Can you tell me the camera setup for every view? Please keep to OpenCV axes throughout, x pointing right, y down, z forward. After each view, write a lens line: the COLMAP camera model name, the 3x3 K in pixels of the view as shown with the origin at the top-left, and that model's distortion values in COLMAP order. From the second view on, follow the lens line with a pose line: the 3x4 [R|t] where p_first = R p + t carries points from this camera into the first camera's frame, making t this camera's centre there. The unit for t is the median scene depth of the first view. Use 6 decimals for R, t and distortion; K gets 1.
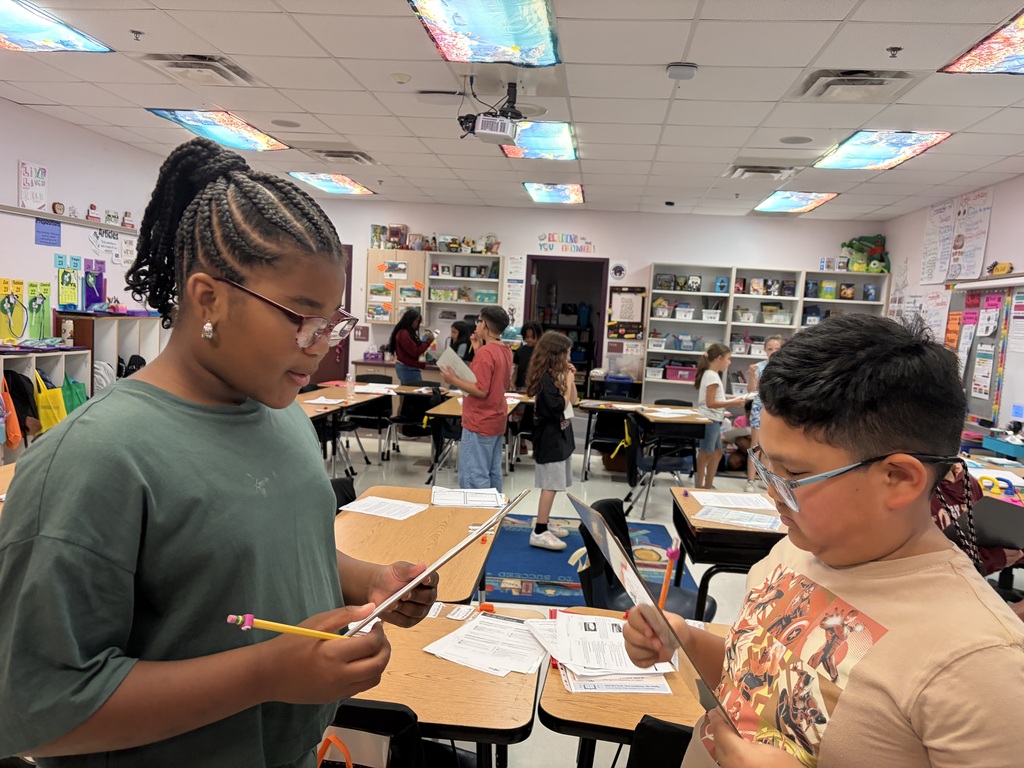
lens RADIAL K [[768.1, 0, 507.1], [0, 768.1, 380.1], [0, 0, 1]] dist [0.086277, -0.106877]
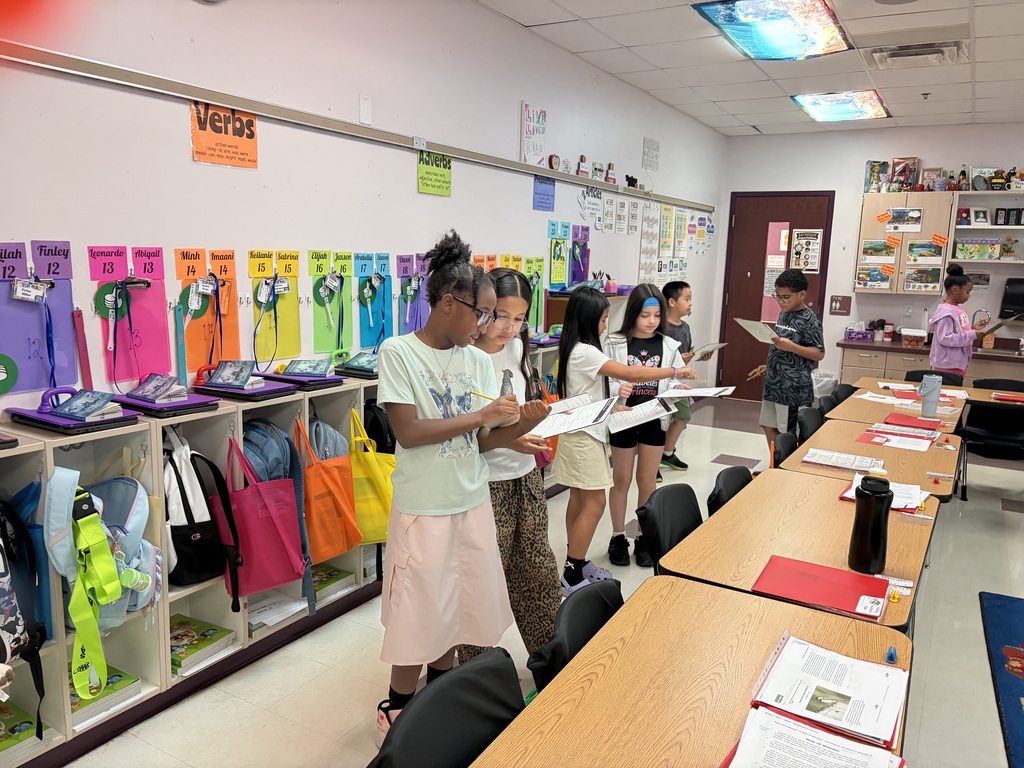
lens RADIAL K [[770.0, 0, 507.4], [0, 770.0, 383.6], [0, 0, 1]] dist [0.057460, -0.076303]
pose [[0.918741, 0.035766, -0.393238, -0.208580], [-0.012329, 0.998002, 0.061967, -0.029752], [0.394669, -0.052084, 0.917346, 0.170794]]
